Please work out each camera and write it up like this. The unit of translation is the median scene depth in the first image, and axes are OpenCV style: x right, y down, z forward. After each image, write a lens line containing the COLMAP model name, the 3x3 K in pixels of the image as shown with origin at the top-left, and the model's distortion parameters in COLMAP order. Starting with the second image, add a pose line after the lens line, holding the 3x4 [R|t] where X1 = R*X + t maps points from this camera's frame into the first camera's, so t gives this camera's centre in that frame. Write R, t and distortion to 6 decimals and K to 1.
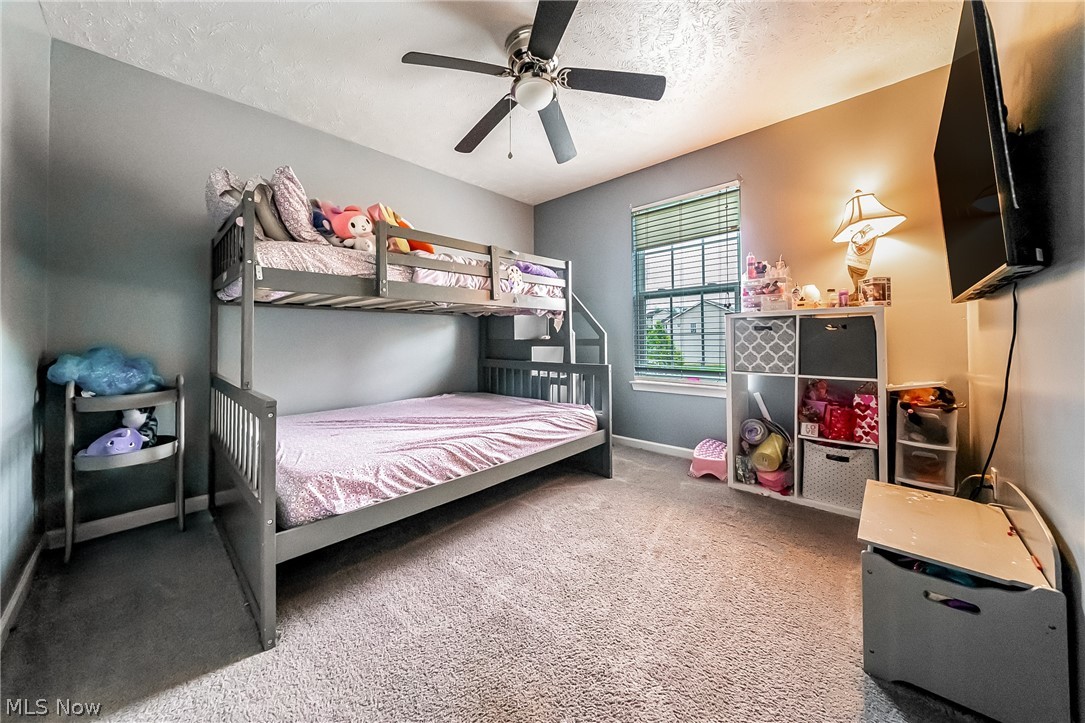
lens RADIAL K [[375.1, 0, 537.9], [0, 375.1, 342.4], [0, 0, 1]] dist [-0.000498, -0.000050]
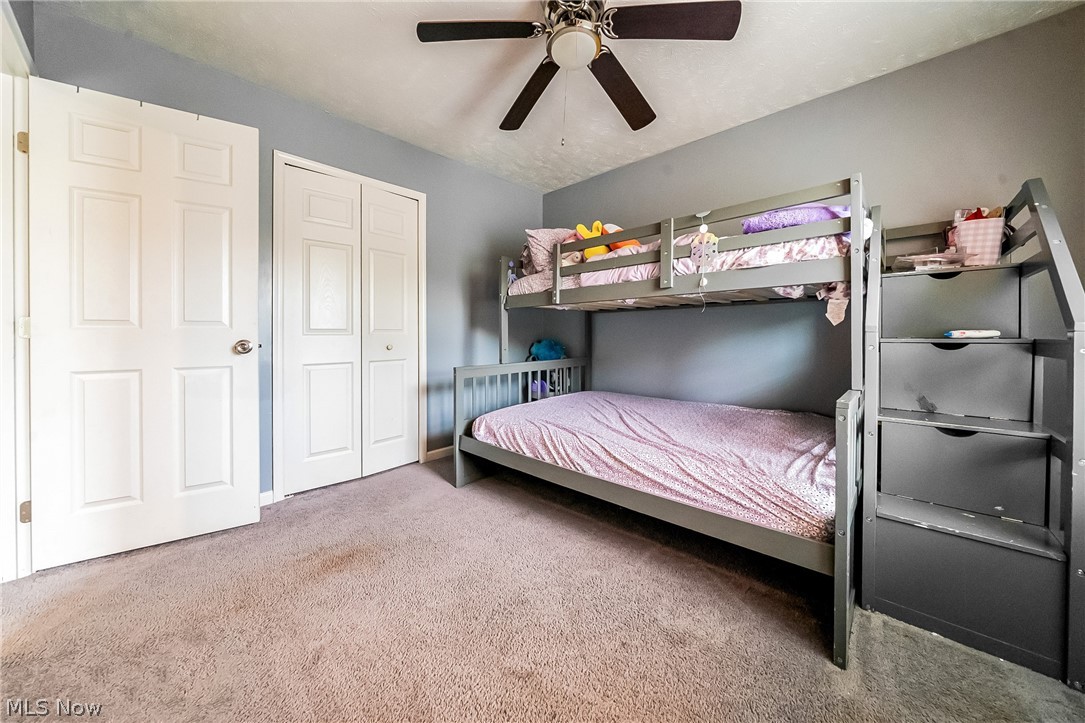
lens RADIAL K [[375.1, 0, 537.9], [0, 375.1, 342.4], [0, 0, 1]] dist [-0.000498, -0.000050]
pose [[0.009348, 0.026332, -0.999610, 0.798968], [-0.004843, 0.999643, 0.026288, -0.022428], [0.999945, 0.004596, 0.009472, 0.856385]]
